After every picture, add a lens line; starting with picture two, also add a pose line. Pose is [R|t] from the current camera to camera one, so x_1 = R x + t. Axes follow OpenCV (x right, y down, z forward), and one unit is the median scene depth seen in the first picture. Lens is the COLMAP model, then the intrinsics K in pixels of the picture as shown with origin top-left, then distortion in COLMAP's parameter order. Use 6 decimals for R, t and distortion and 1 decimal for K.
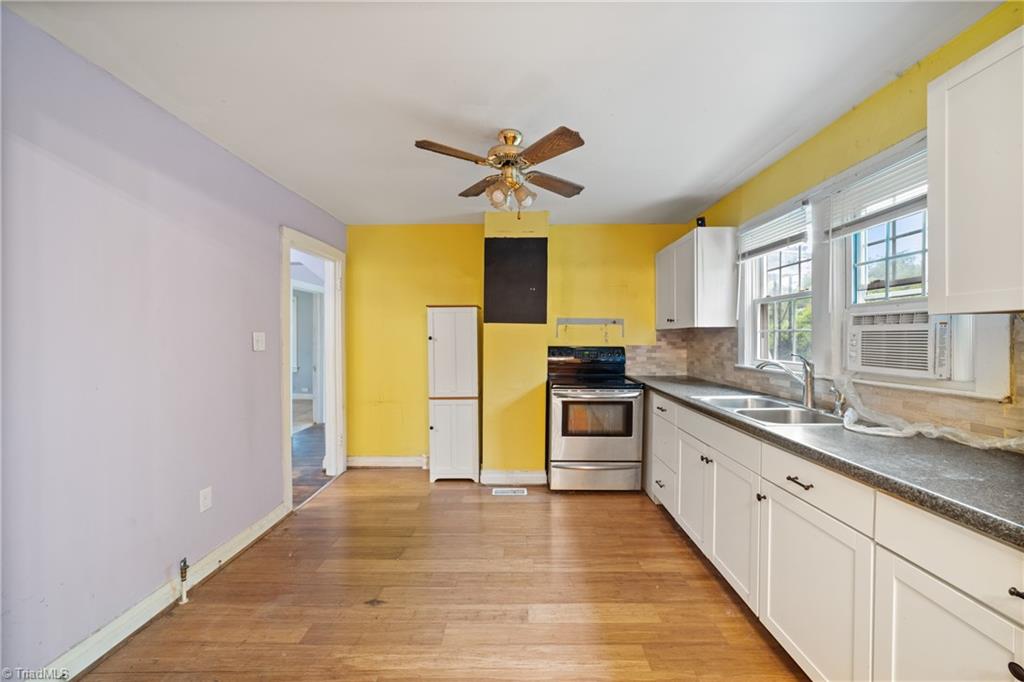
lens RADIAL K [[397.6, 0, 515.2], [0, 397.6, 342.5], [0, 0, 1]] dist [0.000522, 0.000162]
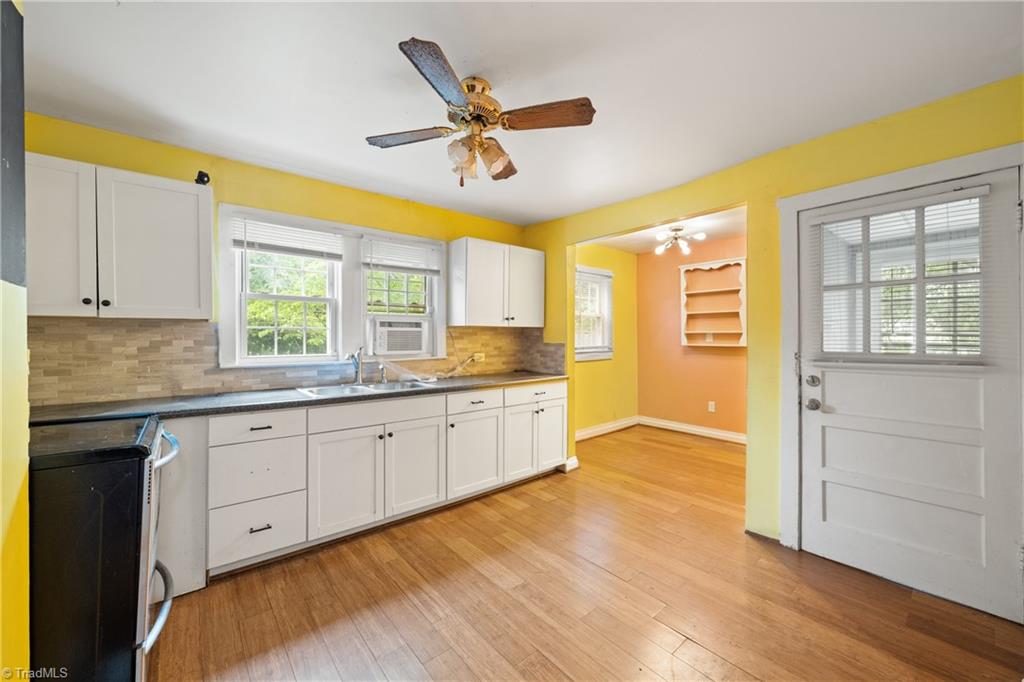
lens RADIAL K [[397.6, 0, 522.3], [0, 397.6, 334.8], [0, 0, 1]] dist [0.000522, 0.000162]
pose [[-0.659803, -0.006025, 0.751414, -0.784448], [0.003586, 0.999931, 0.011166, -0.028497], [-0.751430, 0.010062, -0.659736, 1.669138]]
